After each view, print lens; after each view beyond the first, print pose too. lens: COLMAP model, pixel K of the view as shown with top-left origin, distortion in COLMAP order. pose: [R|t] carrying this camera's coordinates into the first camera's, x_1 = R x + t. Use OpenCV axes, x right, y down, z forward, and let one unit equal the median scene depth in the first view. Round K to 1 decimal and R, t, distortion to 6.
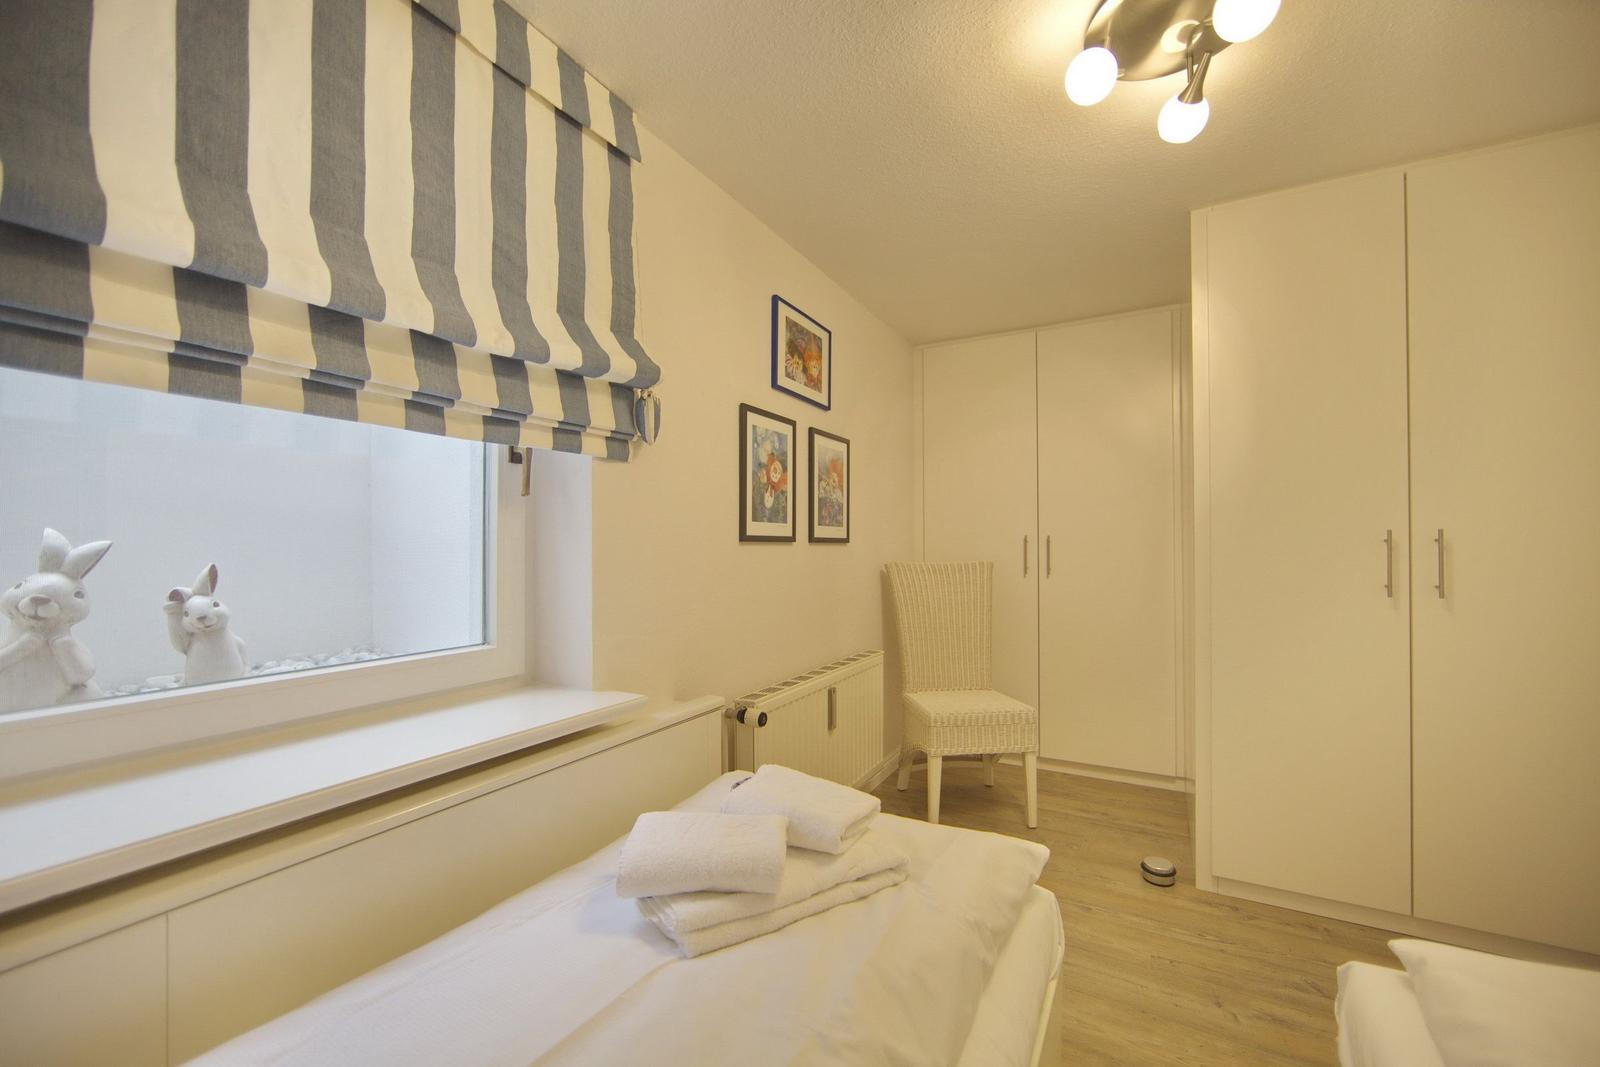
lens RADIAL K [[643.9, 0, 802.6], [0, 643.9, 540.4], [0, 0, 1]] dist [-0.009625, 0.000371]
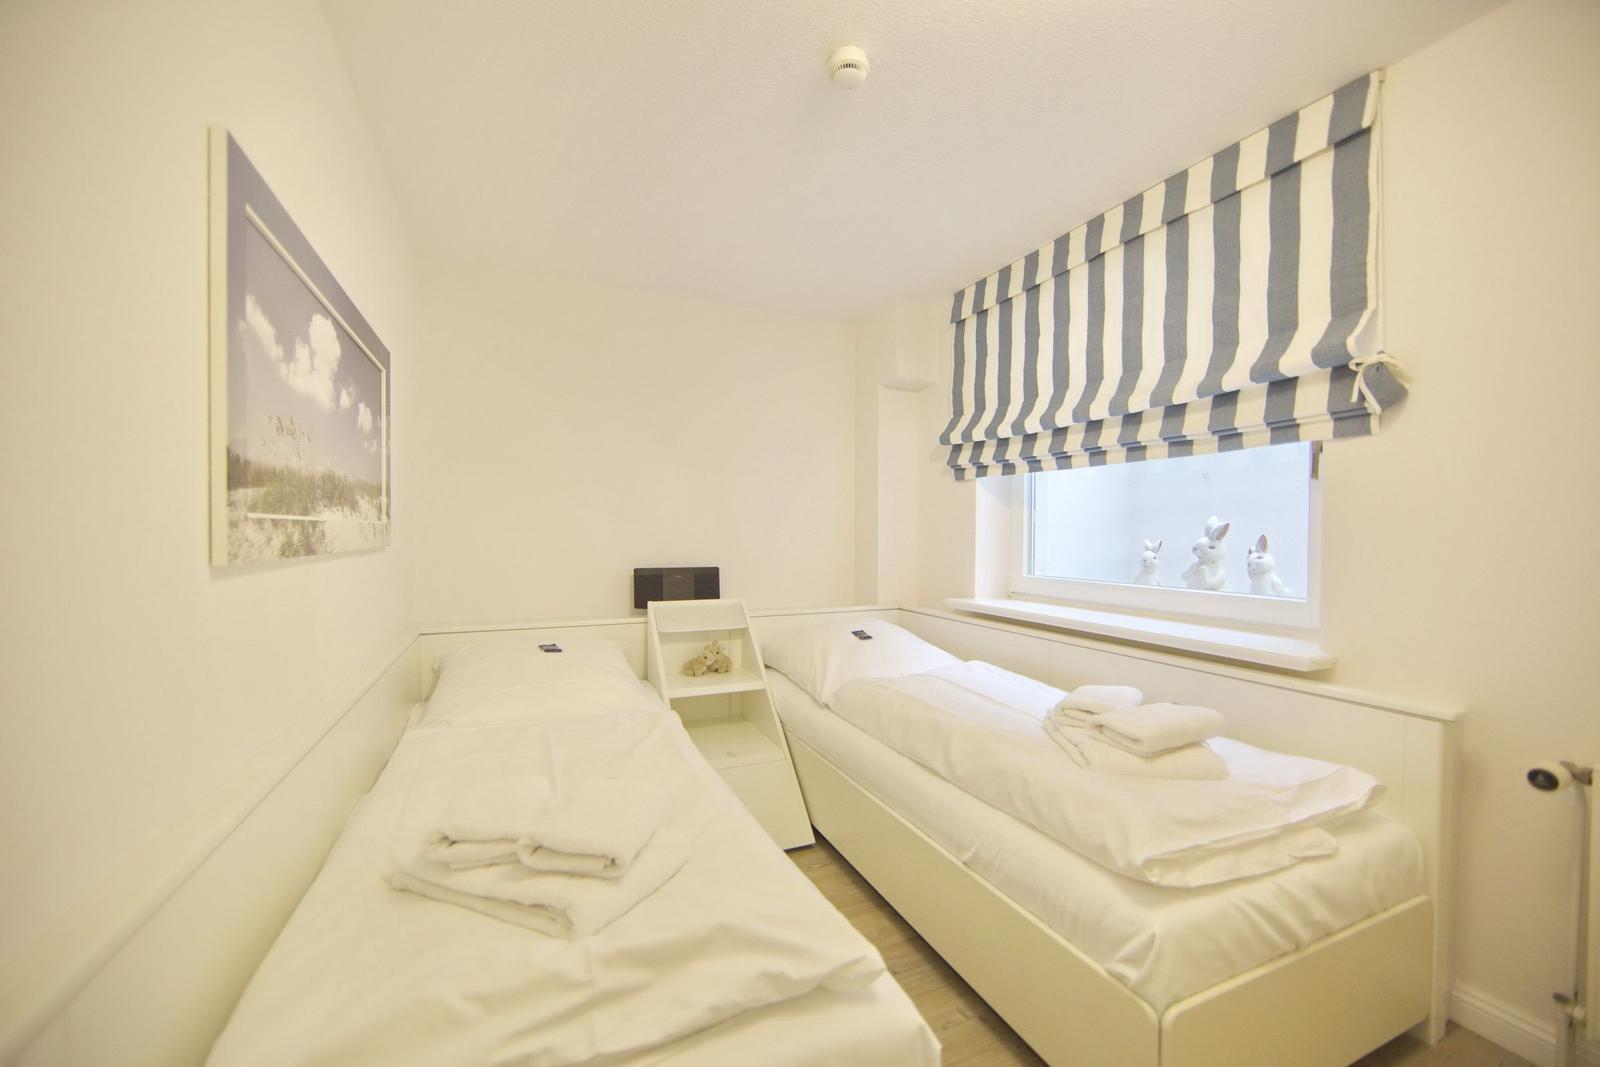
lens RADIAL K [[643.9, 0, 802.6], [0, 643.9, 540.4], [0, 0, 1]] dist [-0.009625, 0.000371]
pose [[-0.605560, 0.009971, -0.795737, 1.329138], [-0.000414, 0.999917, 0.012844, 0.033966], [0.795799, 0.008107, -0.605506, 1.159853]]
